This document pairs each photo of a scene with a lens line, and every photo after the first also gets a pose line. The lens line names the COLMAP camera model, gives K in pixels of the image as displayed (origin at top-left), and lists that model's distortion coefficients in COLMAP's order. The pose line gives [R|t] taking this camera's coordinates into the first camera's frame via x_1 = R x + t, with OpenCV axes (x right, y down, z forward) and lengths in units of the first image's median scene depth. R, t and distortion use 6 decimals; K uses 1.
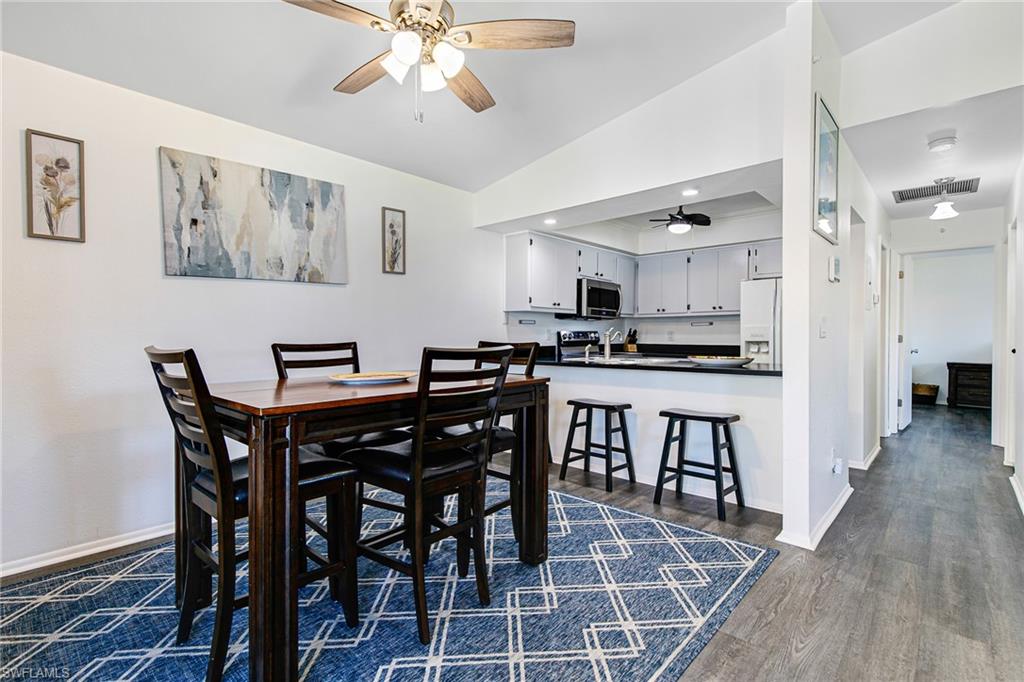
lens RADIAL K [[479.1, 0, 509.8], [0, 479.1, 342.4], [0, 0, 1]] dist [0.003081, 0.000899]
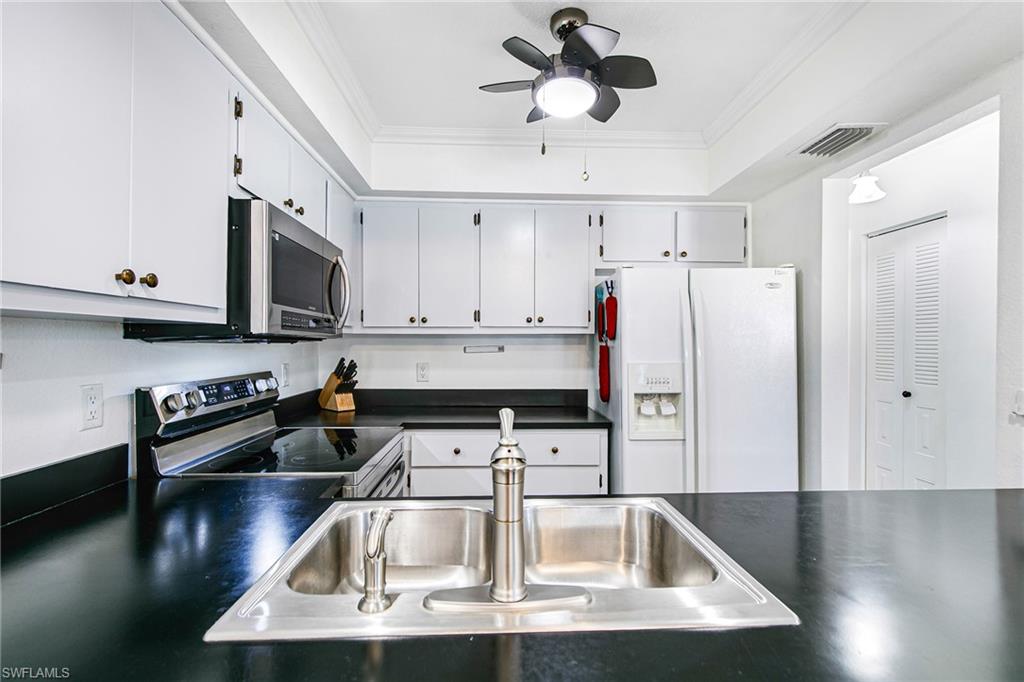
lens RADIAL K [[479.1, 0, 509.8], [0, 479.1, 342.4], [0, 0, 1]] dist [0.003081, 0.000899]
pose [[0.706828, 0.001928, 0.707382, 0.090485], [0.007007, 0.999928, -0.009726, -0.069308], [-0.707350, 0.011831, 0.706764, 1.046415]]
